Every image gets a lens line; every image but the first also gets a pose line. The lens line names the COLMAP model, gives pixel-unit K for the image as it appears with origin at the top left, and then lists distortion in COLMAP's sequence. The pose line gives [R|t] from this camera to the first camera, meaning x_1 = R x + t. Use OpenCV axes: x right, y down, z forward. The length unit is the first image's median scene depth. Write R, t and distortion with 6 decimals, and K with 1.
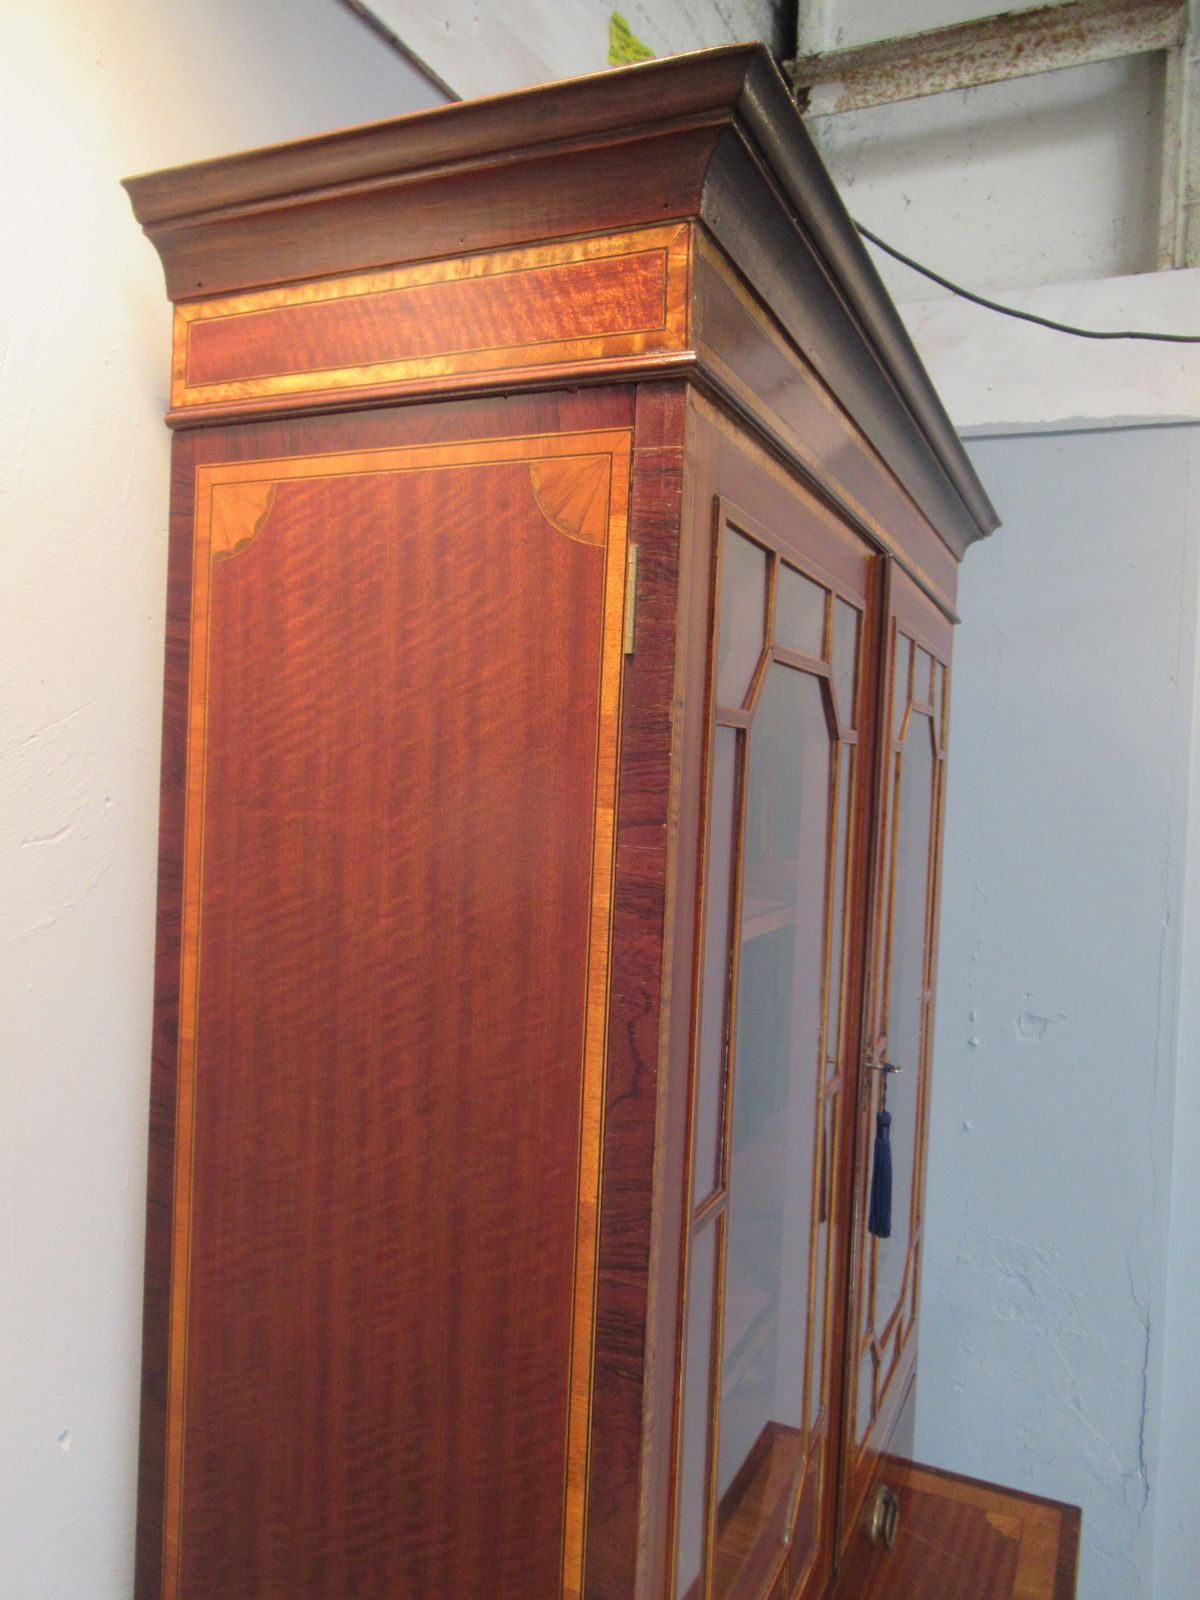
lens RADIAL K [[1195.7, 0, 590.8], [0, 1195.7, 793.9], [0, 0, 1]] dist [0.003478, -0.008521]
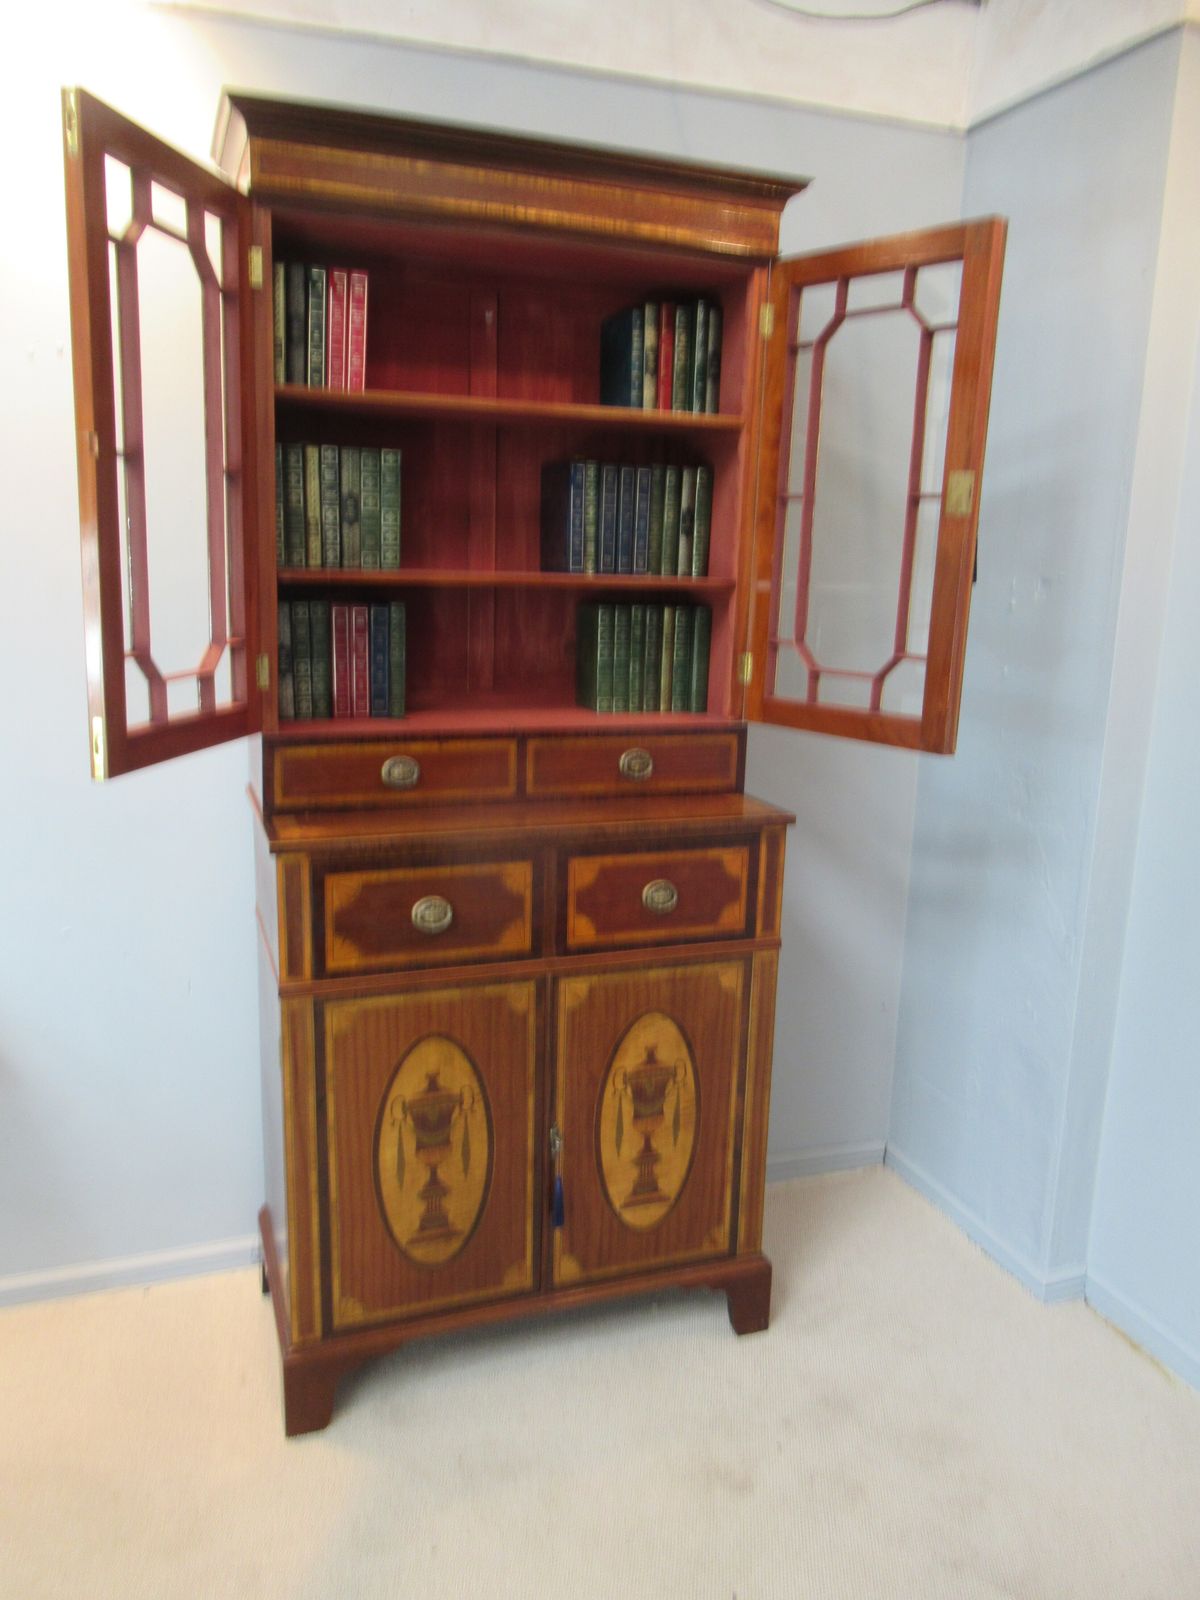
lens RADIAL K [[1195.7, 0, 591.8], [0, 1195.7, 785.6], [0, 0, 1]] dist [0.003478, -0.008521]
pose [[0.710171, 0.115846, -0.694433, 2.632370], [-0.014373, 0.988549, 0.150211, 0.620637], [0.703882, -0.096694, 0.703704, -0.651383]]
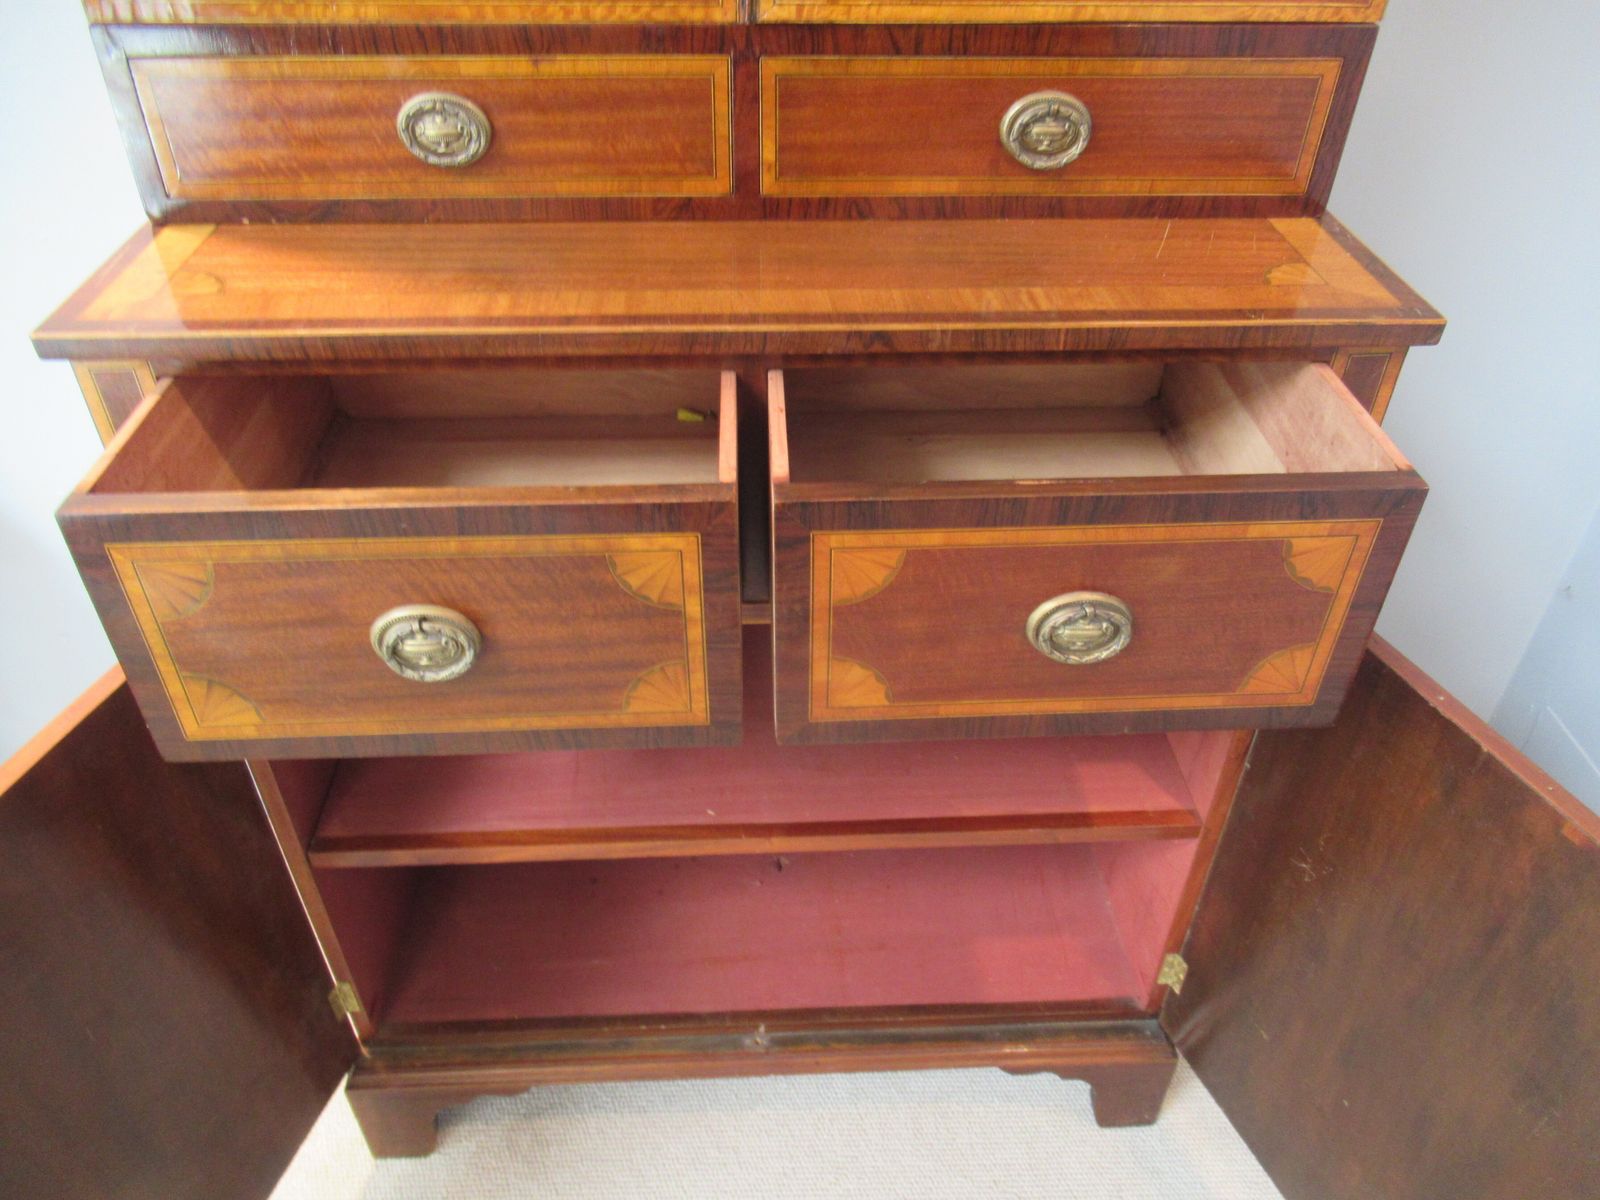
lens RADIAL K [[1195.7, 0, 786.4], [0, 1195.7, 599.5], [0, 0, 1]] dist [0.003478, -0.008521]
pose [[0.464873, 0.517338, -0.718509, 1.294292], [-0.005645, 0.813244, 0.581896, 0.710368], [0.885360, -0.266451, 0.380975, 0.975407]]
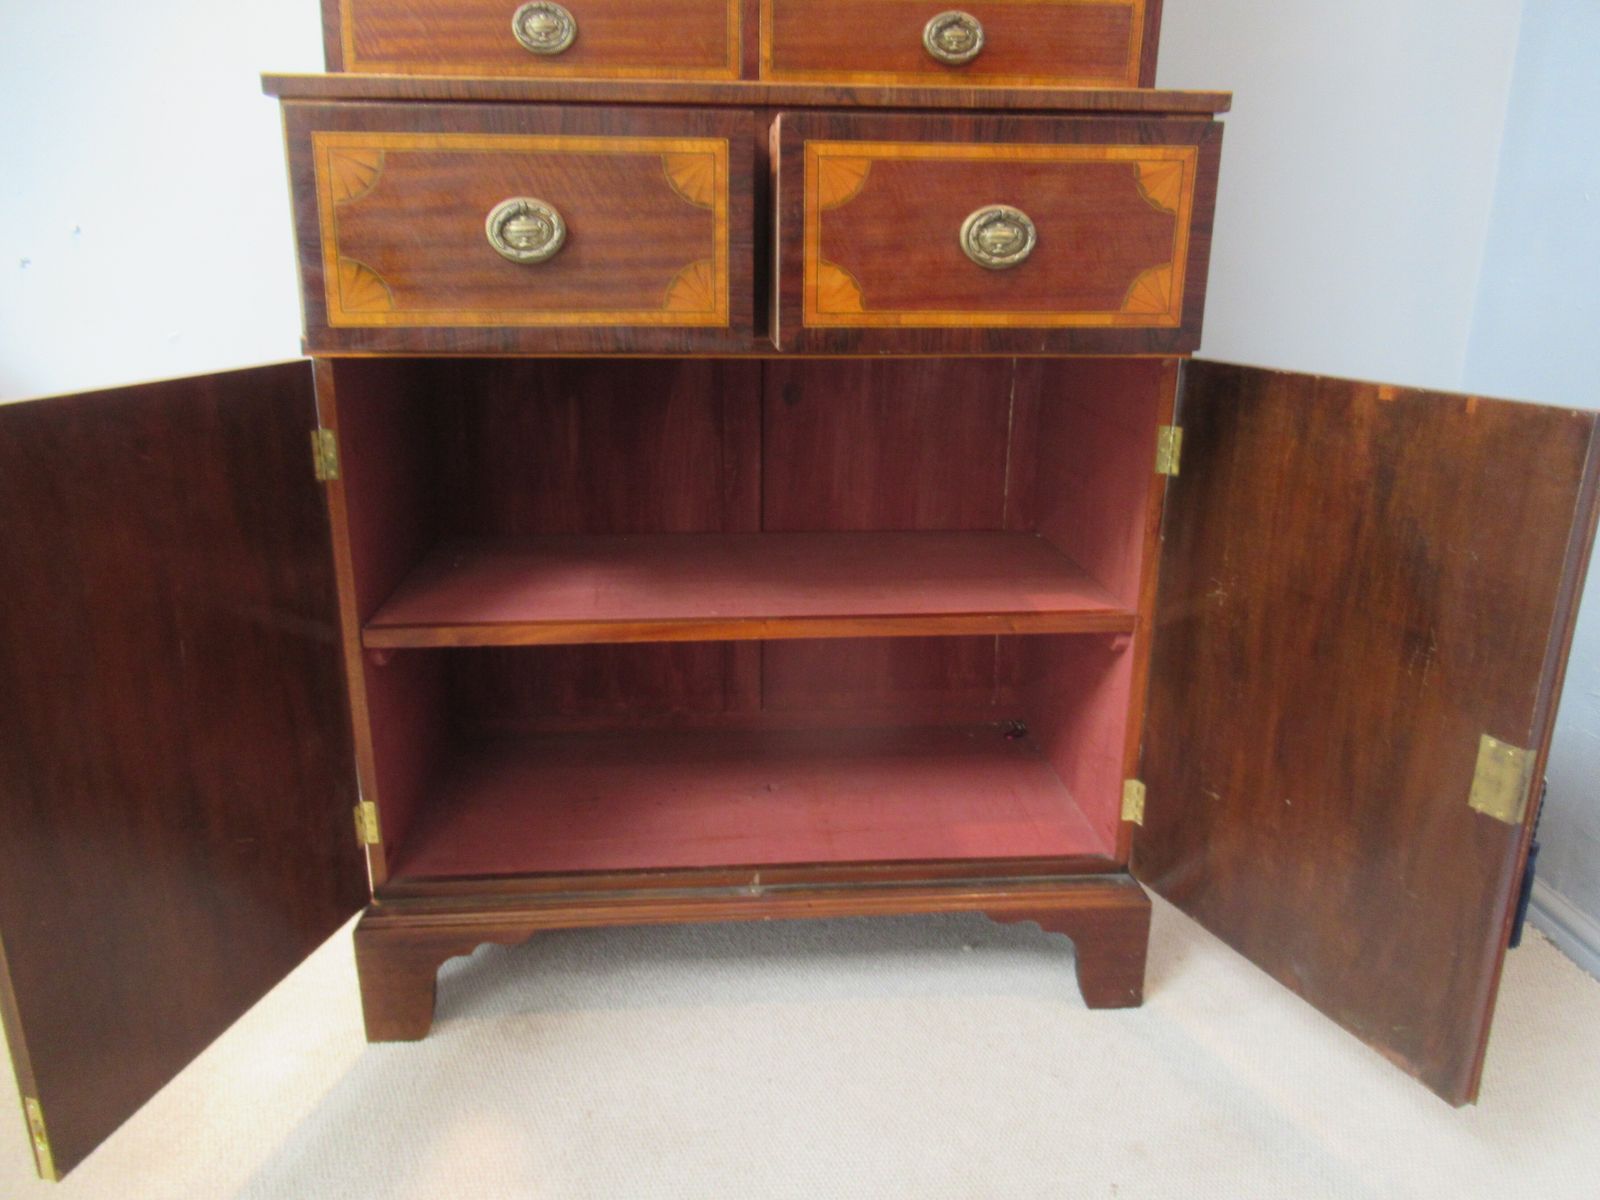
lens RADIAL K [[1195.7, 0, 783.9], [0, 1195.7, 602.6], [0, 0, 1]] dist [0.003478, -0.008521]
pose [[0.491947, 0.213851, -0.843953, 1.898091], [-0.007036, 0.970309, 0.241767, 1.460104], [0.870597, -0.112999, 0.478845, 0.603445]]
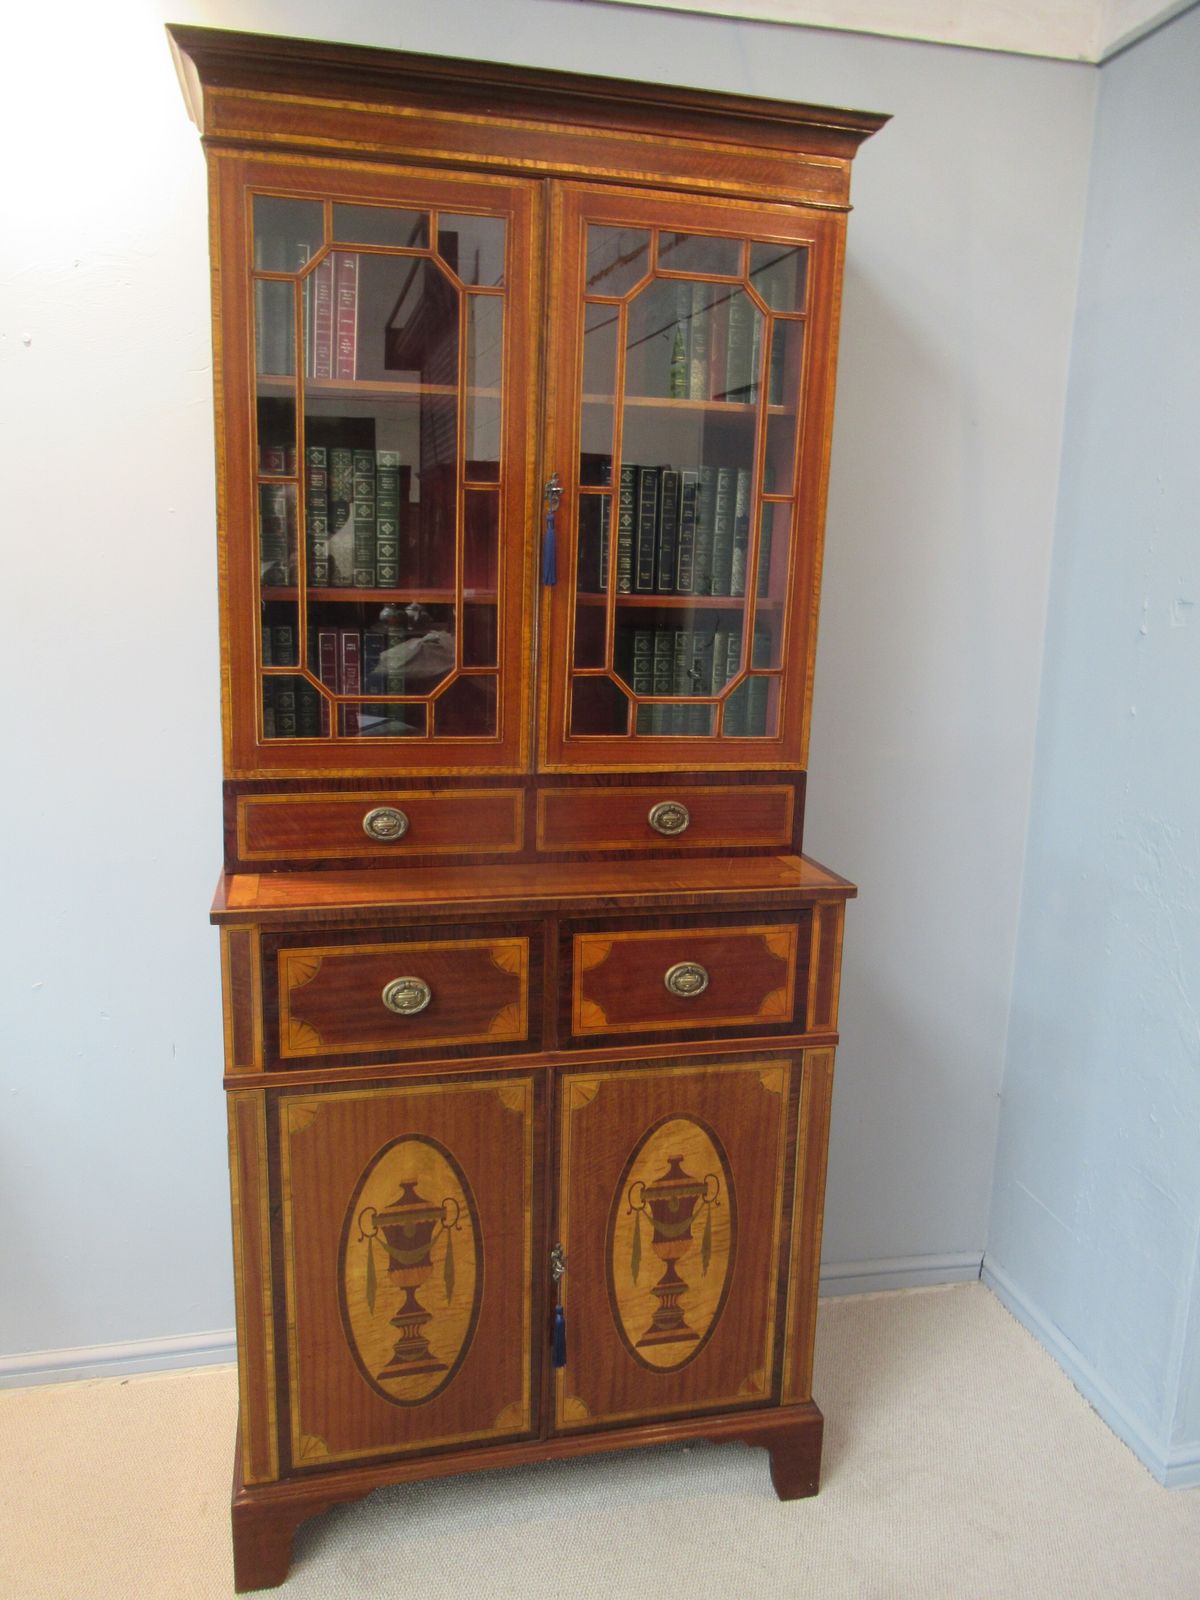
lens RADIAL K [[1195.7, 0, 589.8], [0, 1195.7, 786.6], [0, 0, 1]] dist [0.003478, -0.008521]
pose [[0.621259, 0.126621, -0.773307, 2.454650], [-0.019109, 0.989013, 0.146588, 0.578339], [0.783372, -0.076292, 0.616853, -0.097706]]
